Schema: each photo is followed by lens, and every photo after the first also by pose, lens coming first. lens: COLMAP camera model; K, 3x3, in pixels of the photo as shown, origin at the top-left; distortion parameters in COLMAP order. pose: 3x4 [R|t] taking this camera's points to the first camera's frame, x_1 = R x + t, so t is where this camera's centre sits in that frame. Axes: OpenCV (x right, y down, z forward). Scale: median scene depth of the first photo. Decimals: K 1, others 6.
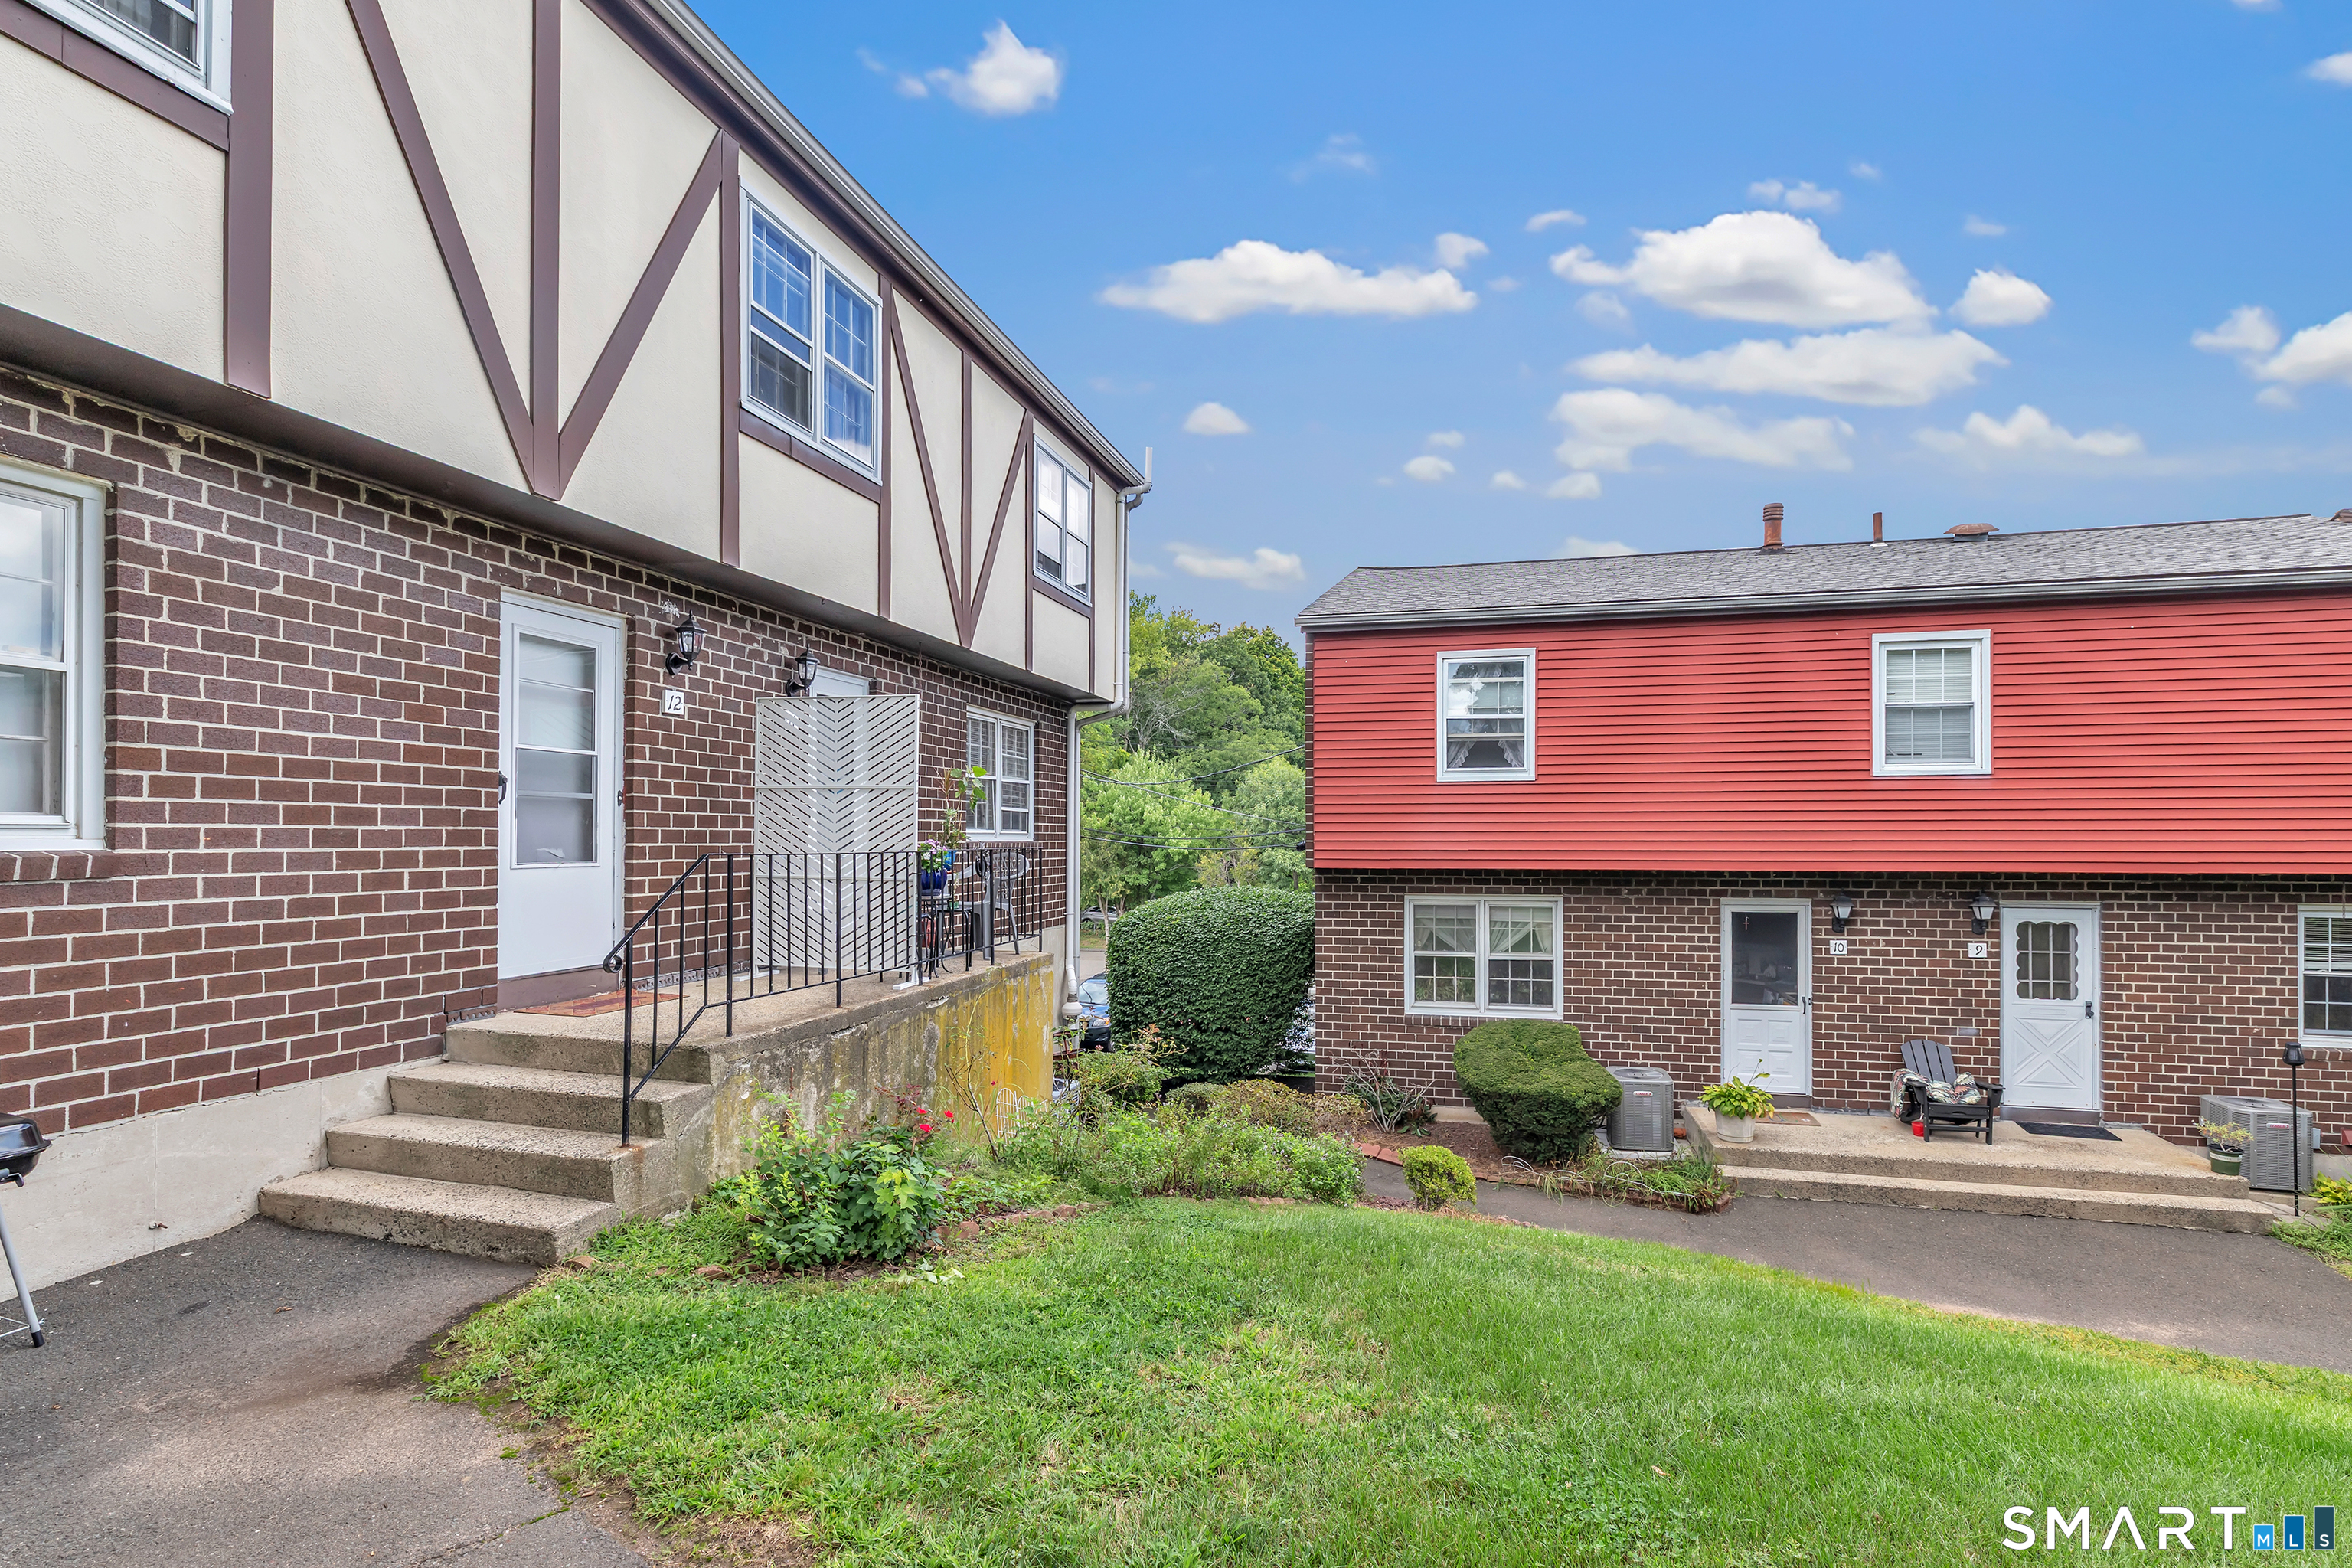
lens RADIAL K [[1056.6, 0, 1184.2], [0, 1056.6, 832.6], [0, 0, 1]] dist [-0.002299, -0.000450]
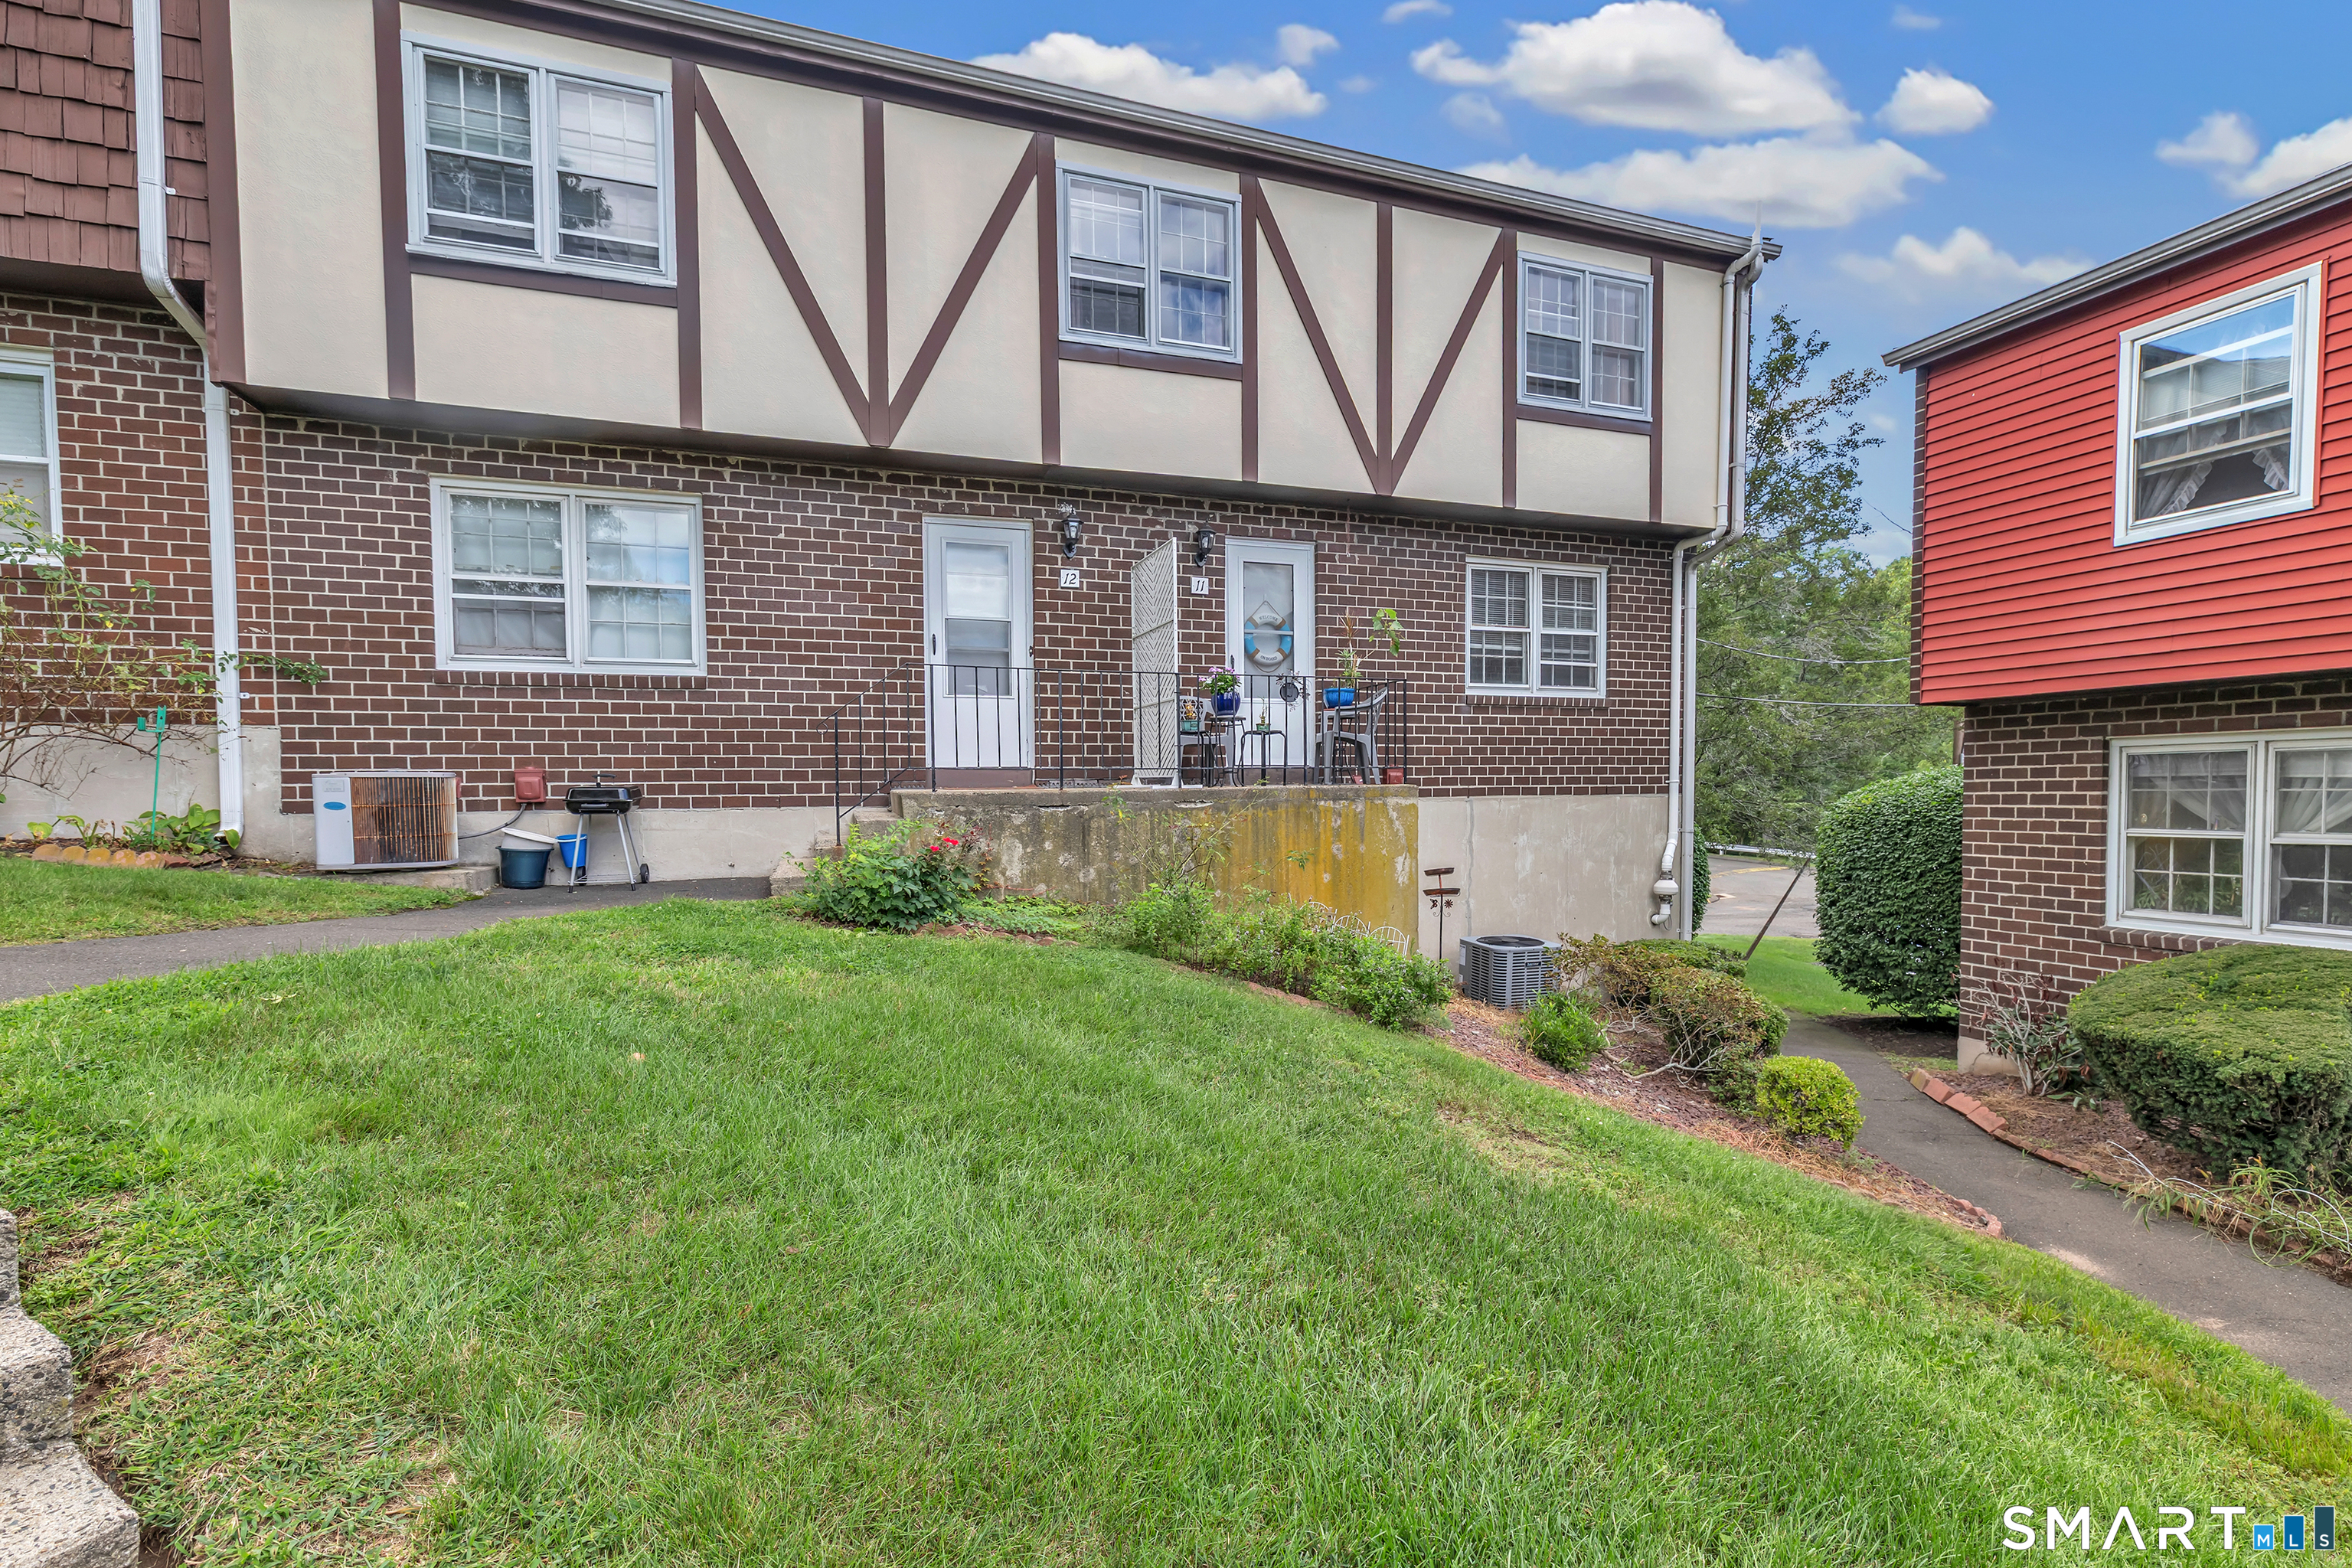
lens RADIAL K [[1013.0, 0, 1180.7], [0, 1013.0, 814.4], [0, 0, 1]] dist [-0.003023, -0.000004]
pose [[0.591125, 0.025495, -0.806177, 0.696586], [0.012776, 0.999079, 0.040963, 0.135522], [0.806479, -0.034514, 0.590255, 0.359924]]
